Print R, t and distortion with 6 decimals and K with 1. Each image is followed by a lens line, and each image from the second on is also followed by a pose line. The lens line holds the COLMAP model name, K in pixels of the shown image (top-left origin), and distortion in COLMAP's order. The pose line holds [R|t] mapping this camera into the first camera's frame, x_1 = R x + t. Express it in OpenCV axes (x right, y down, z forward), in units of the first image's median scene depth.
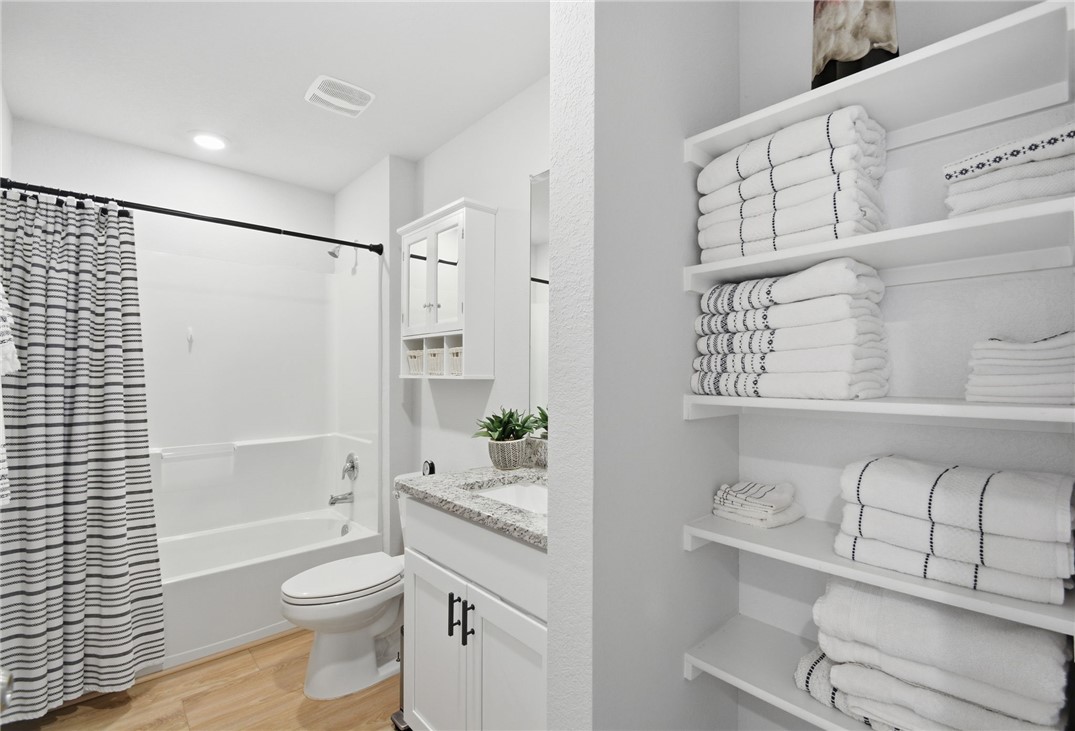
lens RADIAL K [[504.0, 0, 541.4], [0, 504.0, 368.2], [0, 0, 1]] dist [-0.006460, -0.004914]
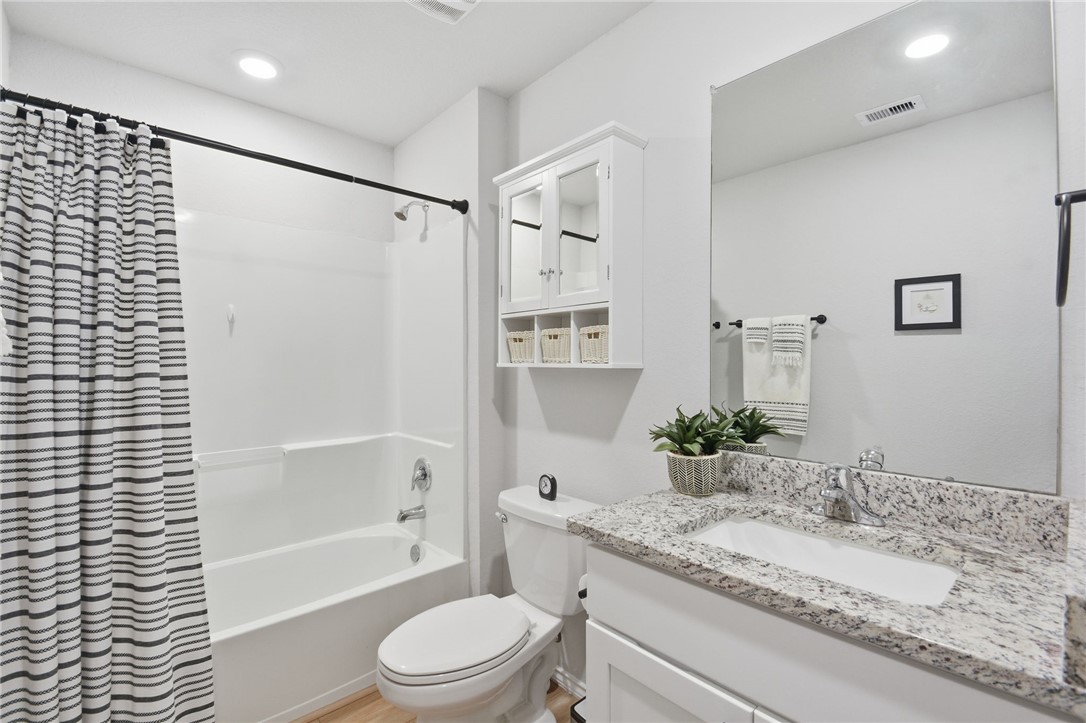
lens RADIAL K [[508.9, 0, 541.5], [0, 508.9, 360.2], [0, 0, 1]] dist [-0.012819, -0.001280]
pose [[0.999912, -0.000266, -0.013299, -0.260153], [0.000362, 0.999974, 0.007228, 0.004235], [0.013297, -0.007232, 0.999885, 0.263089]]
